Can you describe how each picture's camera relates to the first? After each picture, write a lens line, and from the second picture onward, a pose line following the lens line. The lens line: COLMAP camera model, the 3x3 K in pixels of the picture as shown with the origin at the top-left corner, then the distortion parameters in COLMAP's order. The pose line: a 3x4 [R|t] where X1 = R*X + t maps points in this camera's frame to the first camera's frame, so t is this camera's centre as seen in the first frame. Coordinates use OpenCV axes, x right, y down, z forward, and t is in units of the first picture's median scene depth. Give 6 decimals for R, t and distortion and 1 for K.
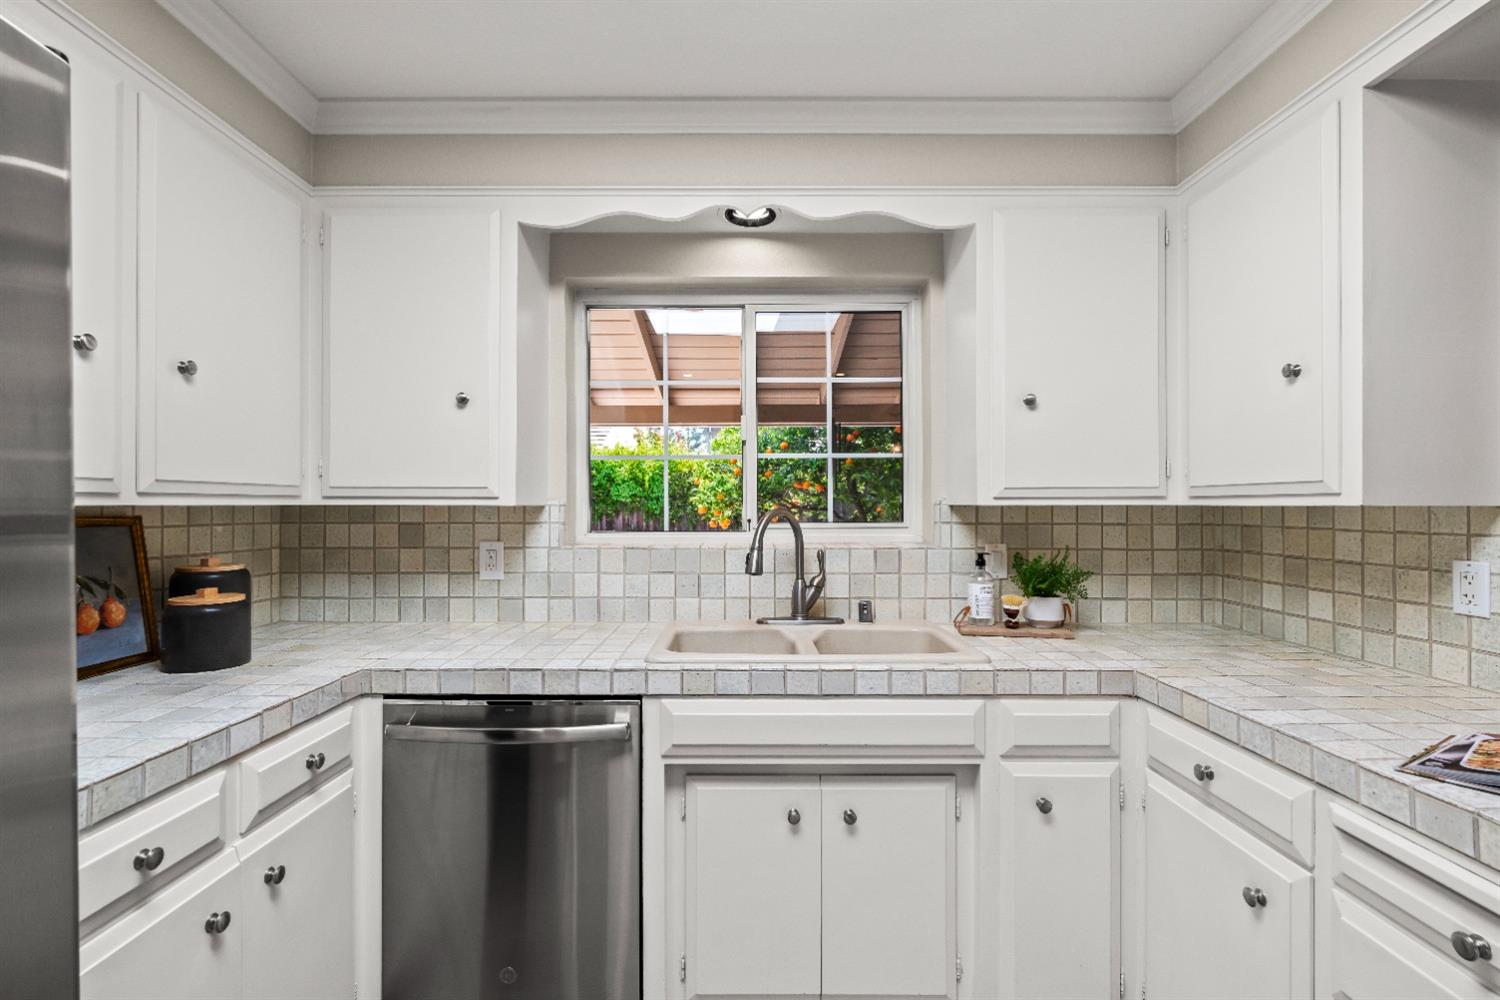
lens RADIAL K [[687.1, 0, 751.1], [0, 687.1, 510.0], [0, 0, 1]] dist [0.000592, 0.000079]
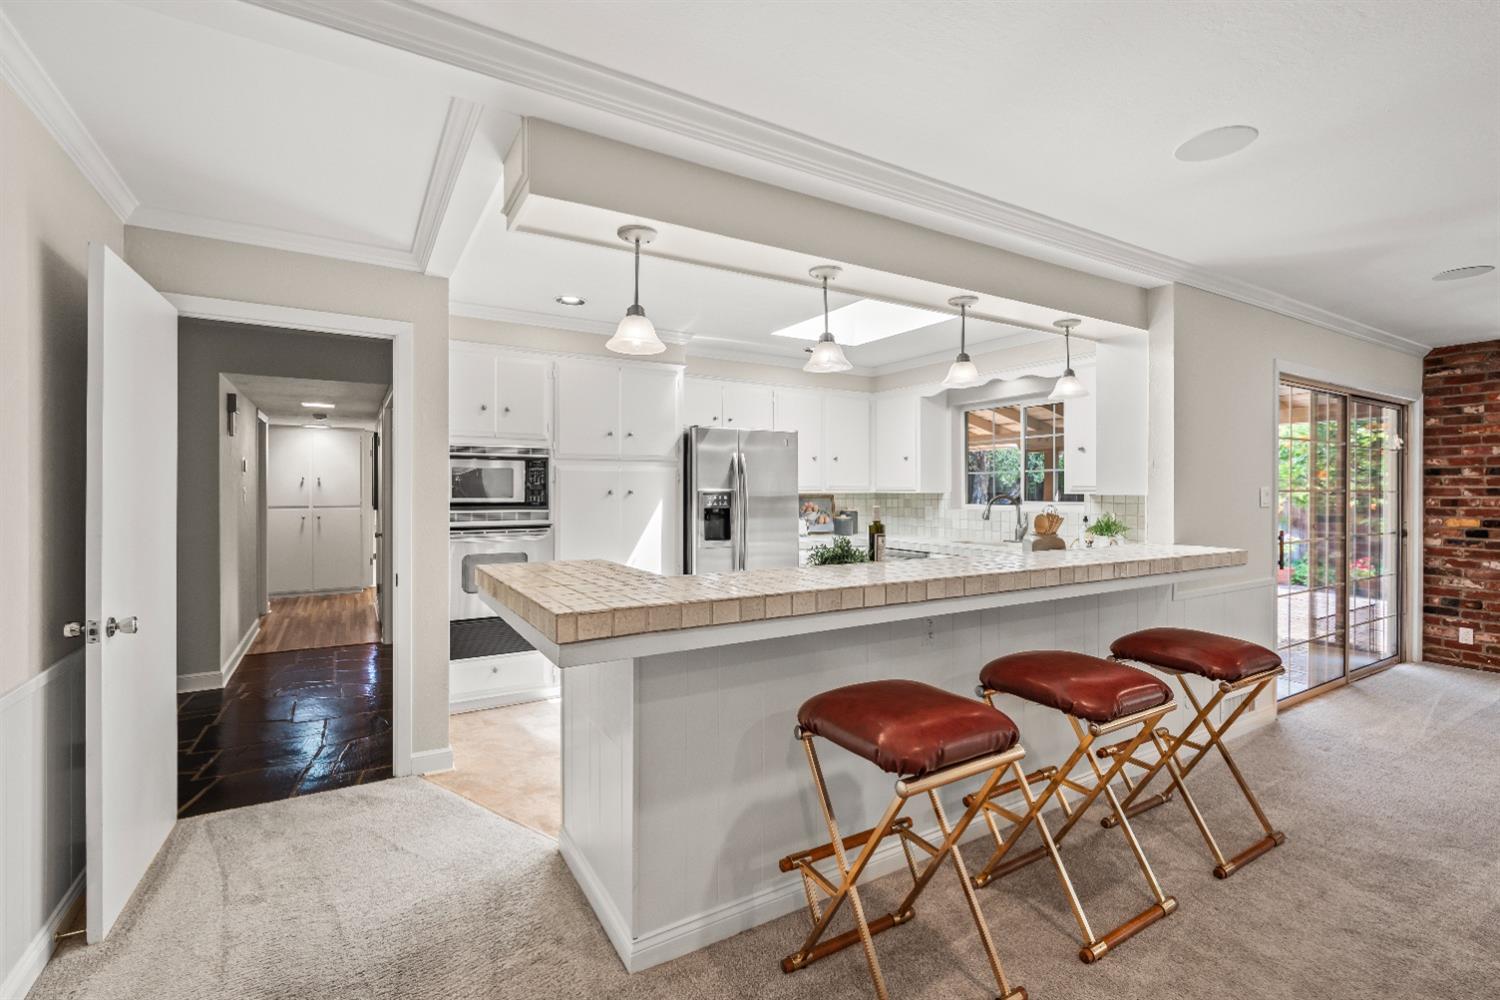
lens RADIAL K [[672.2, 0, 750.0], [0, 672.2, 500.0], [0, 0, 1]] dist [-0.001311, -0.000010]
pose [[0.512527, 0.014403, -0.858550, 1.542020], [-0.009651, 0.999893, 0.011013, -0.000357], [0.858617, 0.002641, 0.512611, -0.965775]]
